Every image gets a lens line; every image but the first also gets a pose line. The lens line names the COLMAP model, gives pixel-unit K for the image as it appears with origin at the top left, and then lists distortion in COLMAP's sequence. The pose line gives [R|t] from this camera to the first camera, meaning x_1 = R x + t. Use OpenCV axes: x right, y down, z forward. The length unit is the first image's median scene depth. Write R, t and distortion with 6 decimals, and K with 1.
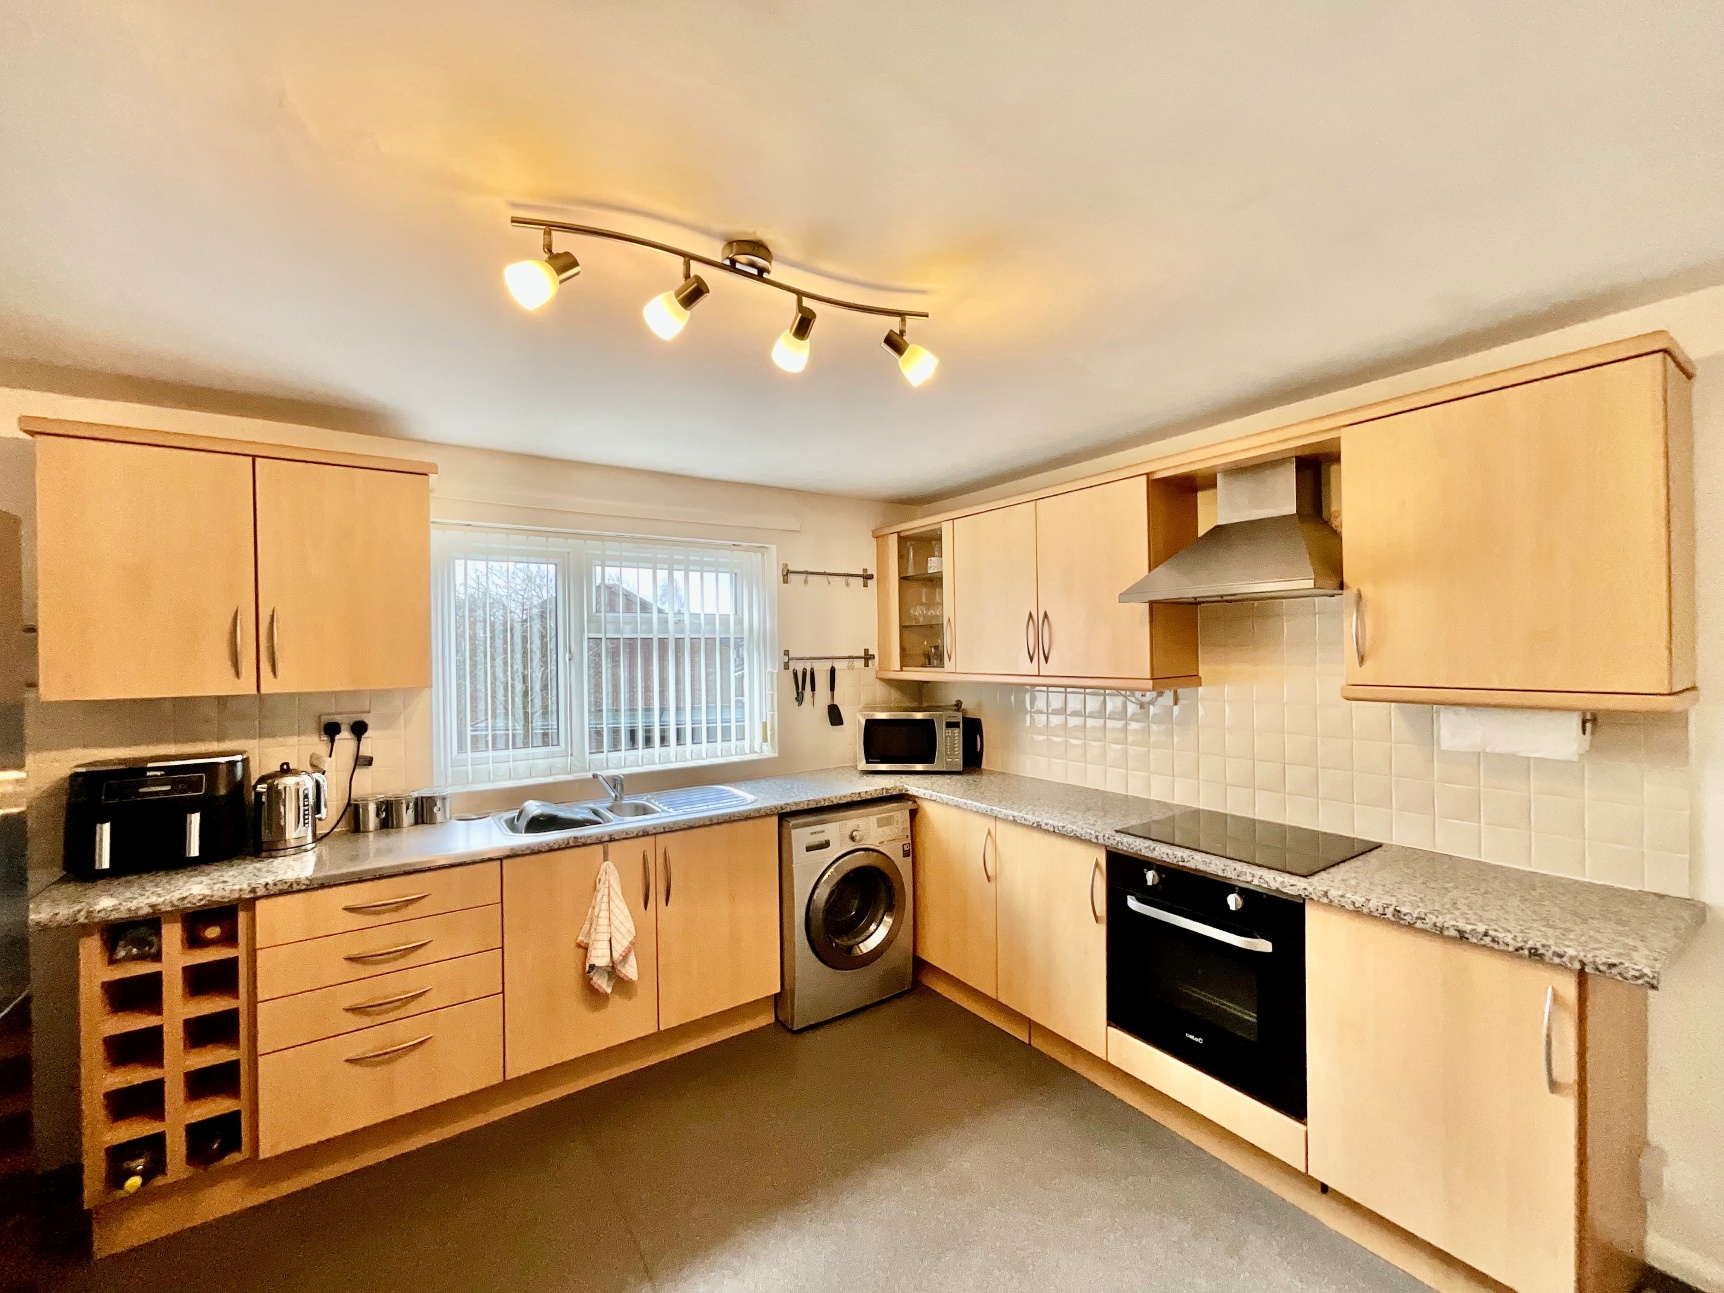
lens RADIAL K [[688.8, 0, 865.3], [0, 688.8, 651.0], [0, 0, 1]] dist [-0.000209, -0.000013]
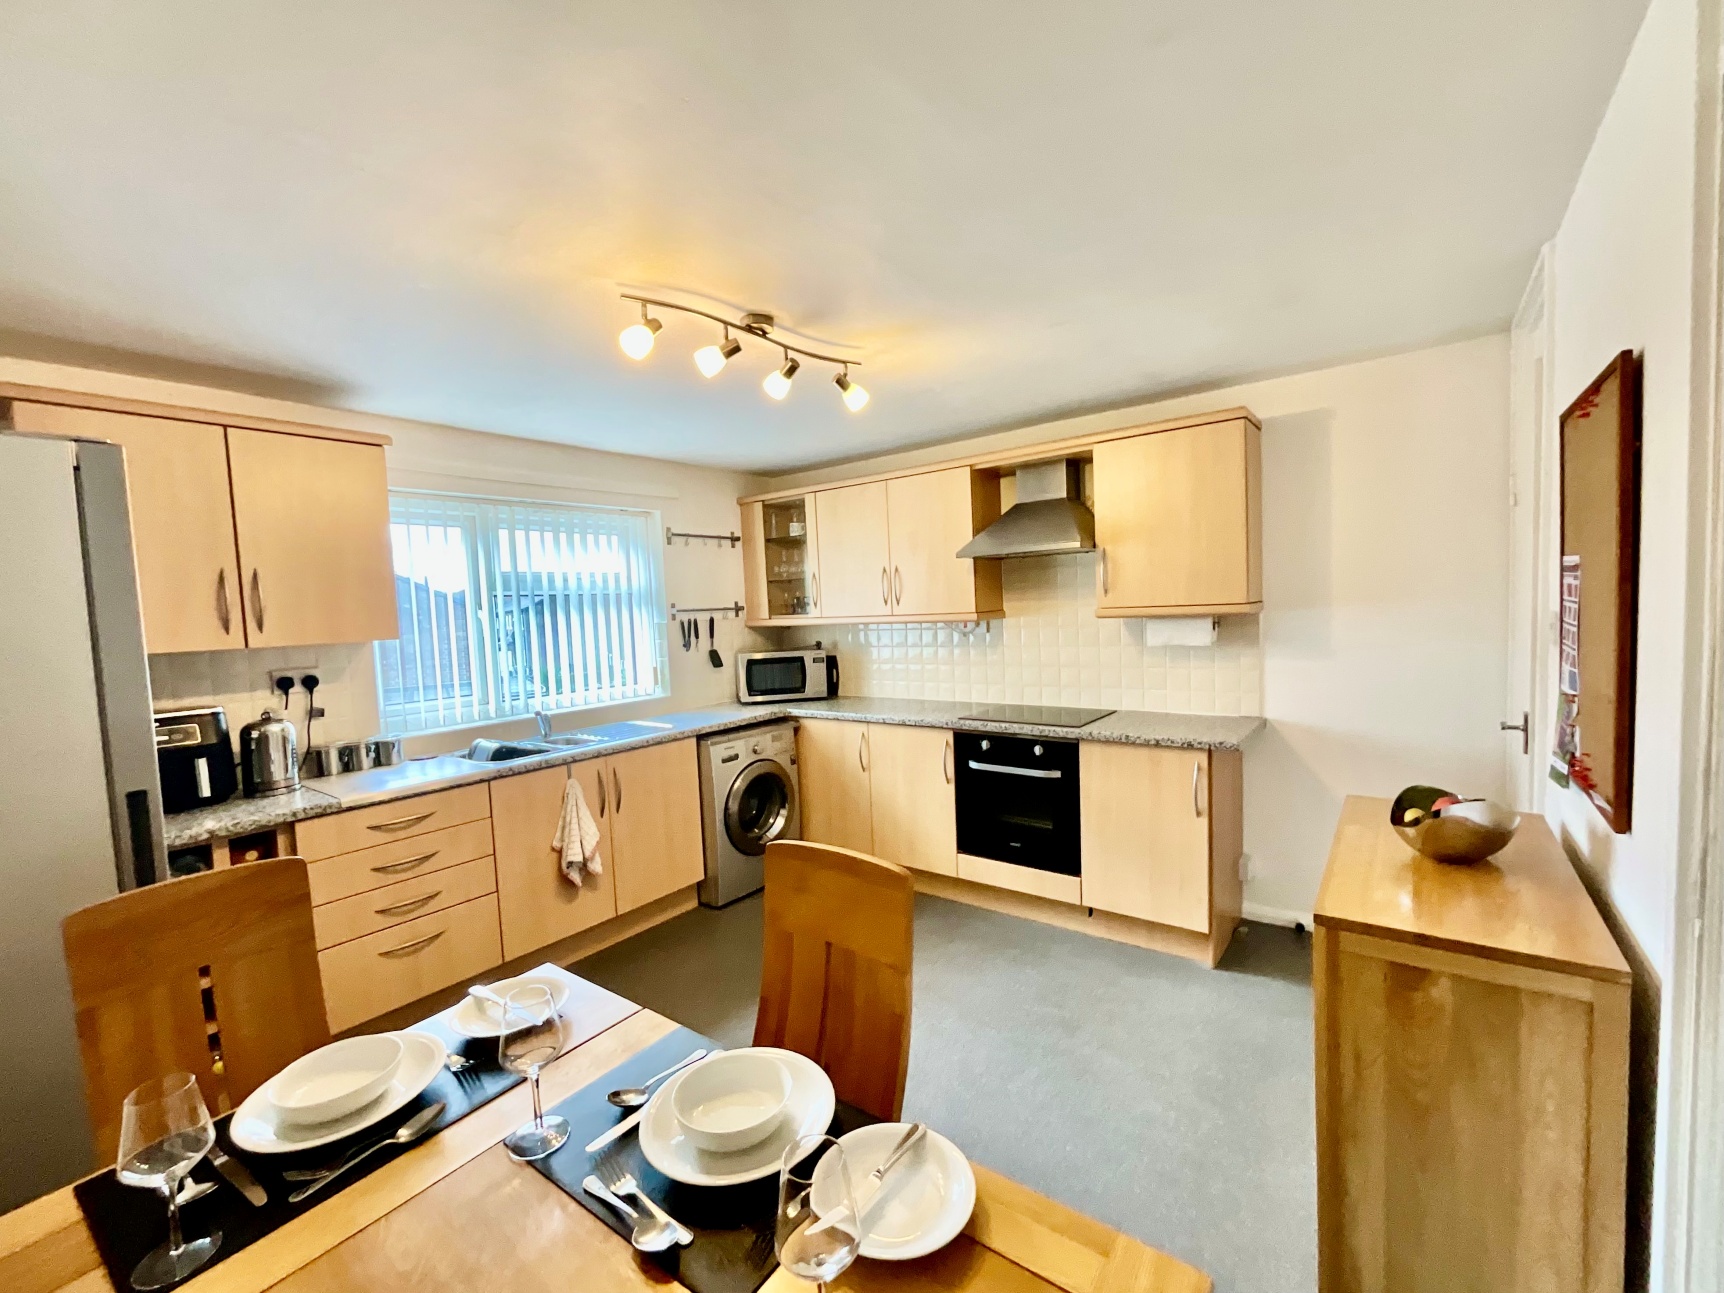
lens RADIAL K [[697.2, 0, 861.8], [0, 697.2, 651.8], [0, 0, 1]] dist [-0.000121, -0.000073]
pose [[0.951283, -0.048739, 0.304441, -0.254585], [0.031983, 0.997699, 0.059787, 0.028788], [-0.306654, -0.047137, 0.950653, -0.298456]]
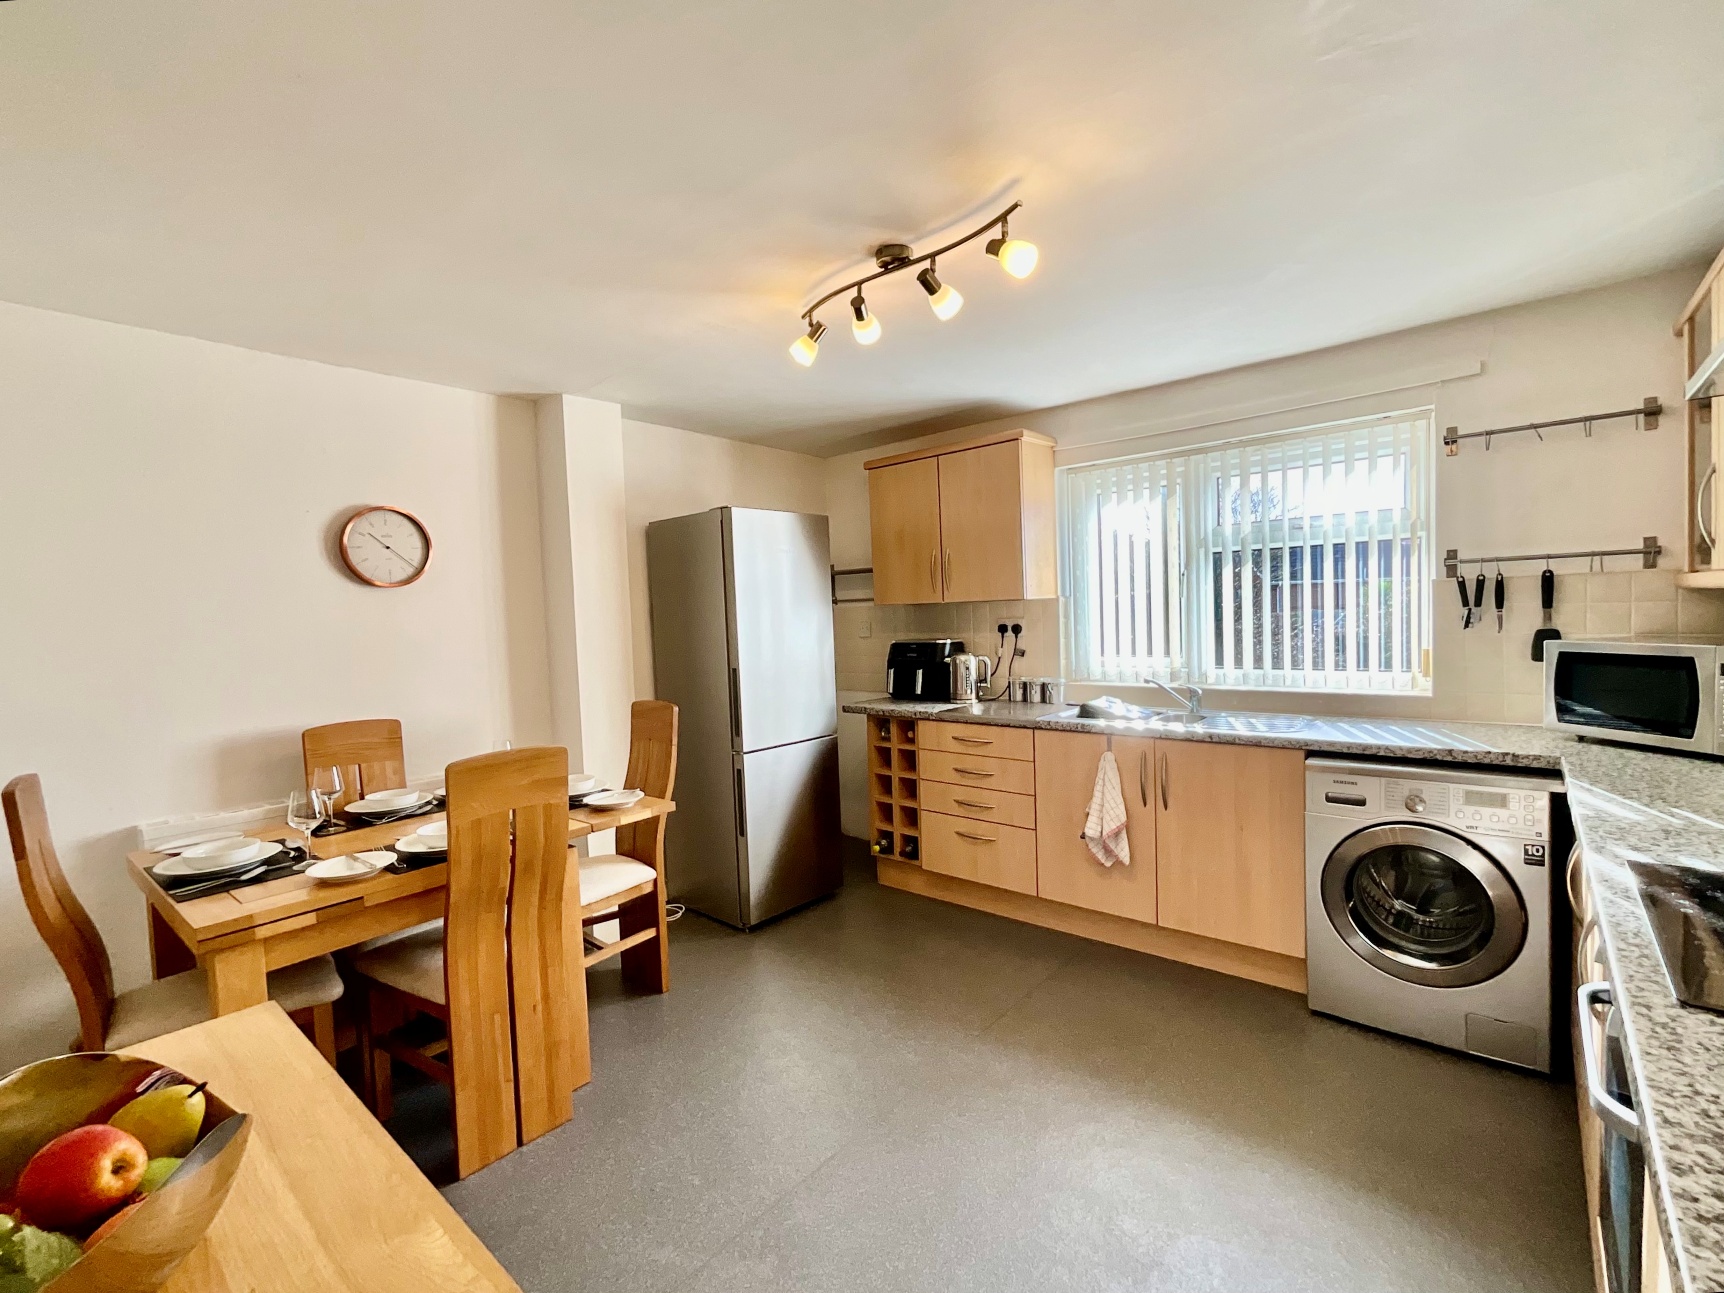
lens RADIAL K [[769.0, 0, 876.2], [0, 769.0, 647.9], [0, 0, 1]] dist [-0.000142, -0.000027]
pose [[0.268724, 0.046740, -0.962083, 0.729032], [0.030701, 0.997899, 0.057055, 0.053182], [0.962728, -0.044869, 0.266724, 0.308756]]
